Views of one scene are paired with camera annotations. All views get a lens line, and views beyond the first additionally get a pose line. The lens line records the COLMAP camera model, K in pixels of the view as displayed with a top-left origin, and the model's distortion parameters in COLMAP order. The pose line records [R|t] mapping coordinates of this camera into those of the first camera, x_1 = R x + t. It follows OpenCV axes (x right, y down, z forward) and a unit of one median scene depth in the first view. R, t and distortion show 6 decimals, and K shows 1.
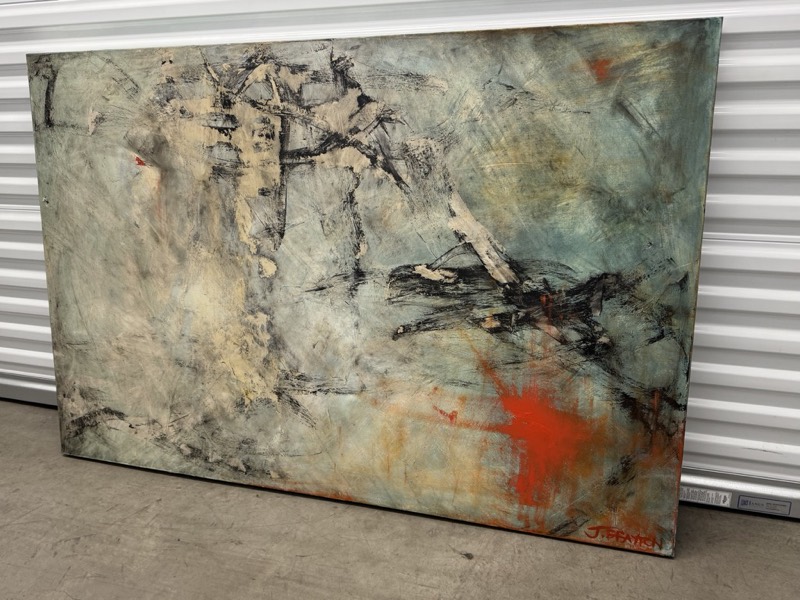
lens RADIAL K [[671.8, 0, 400.6], [0, 671.8, 299.8], [0, 0, 1]] dist [-0.030604, -0.022316]
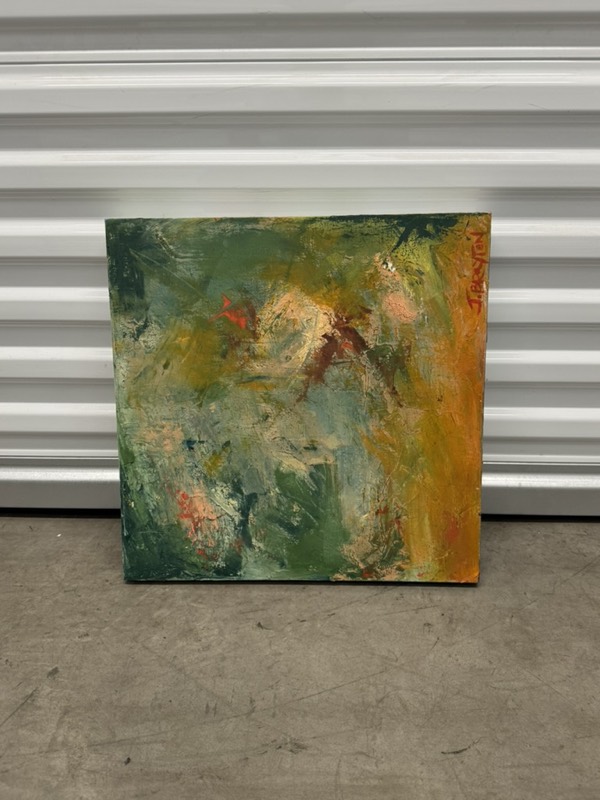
lens RADIAL K [[641.1, 0, 299.6], [0, 641.1, 400.3], [0, 0, 1]] dist [-0.033929, -0.003415]
pose [[0.956984, -0.070918, 0.281338, -0.327863], [0.052966, 0.996075, 0.070918, 0.100055], [-0.285264, -0.052966, 0.956985, 0.581114]]
